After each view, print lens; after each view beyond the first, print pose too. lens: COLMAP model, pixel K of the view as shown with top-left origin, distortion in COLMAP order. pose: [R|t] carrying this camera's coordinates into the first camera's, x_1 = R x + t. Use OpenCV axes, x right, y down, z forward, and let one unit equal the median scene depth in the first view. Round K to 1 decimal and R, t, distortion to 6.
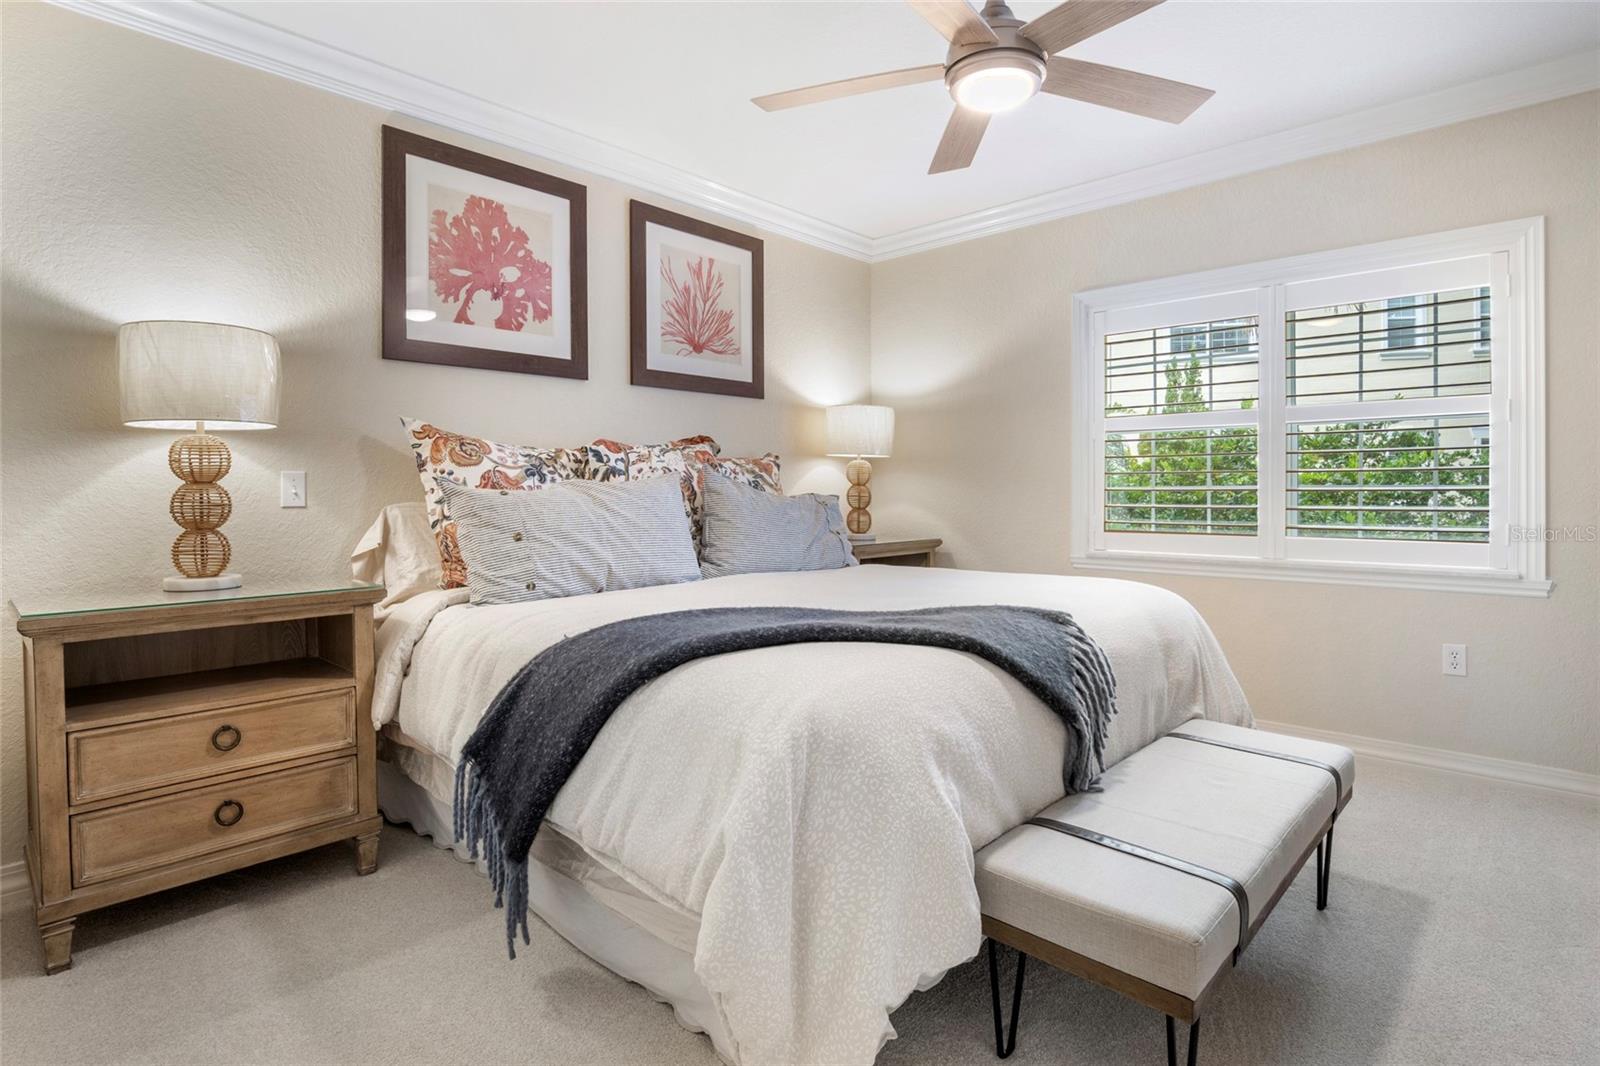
lens RADIAL K [[778.6, 0, 819.7], [0, 778.6, 494.5], [0, 0, 1]] dist [-0.020021, -0.003829]
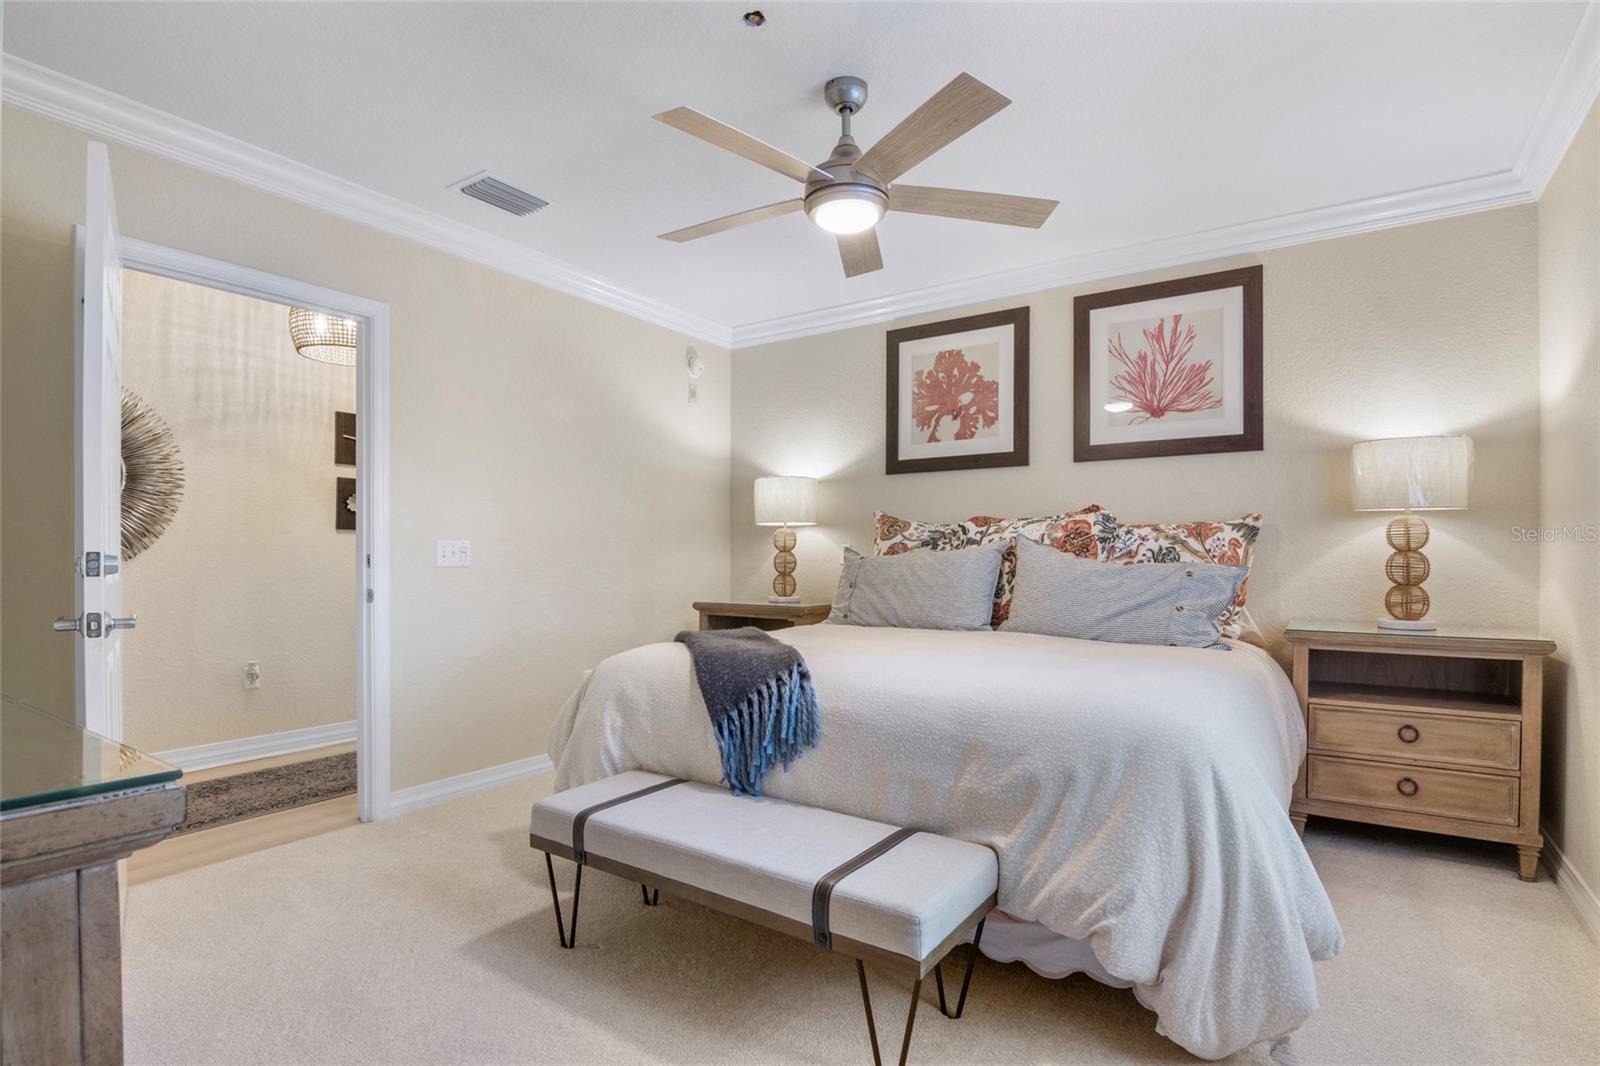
lens RADIAL K [[778.6, 0, 807.9], [0, 778.6, 545.6], [0, 0, 1]] dist [-0.020021, -0.003829]
pose [[0.166541, -0.005164, -0.986021, 0.910333], [-0.007181, 0.999953, -0.006450, -0.012531], [0.986008, 0.008155, 0.166496, 0.496840]]
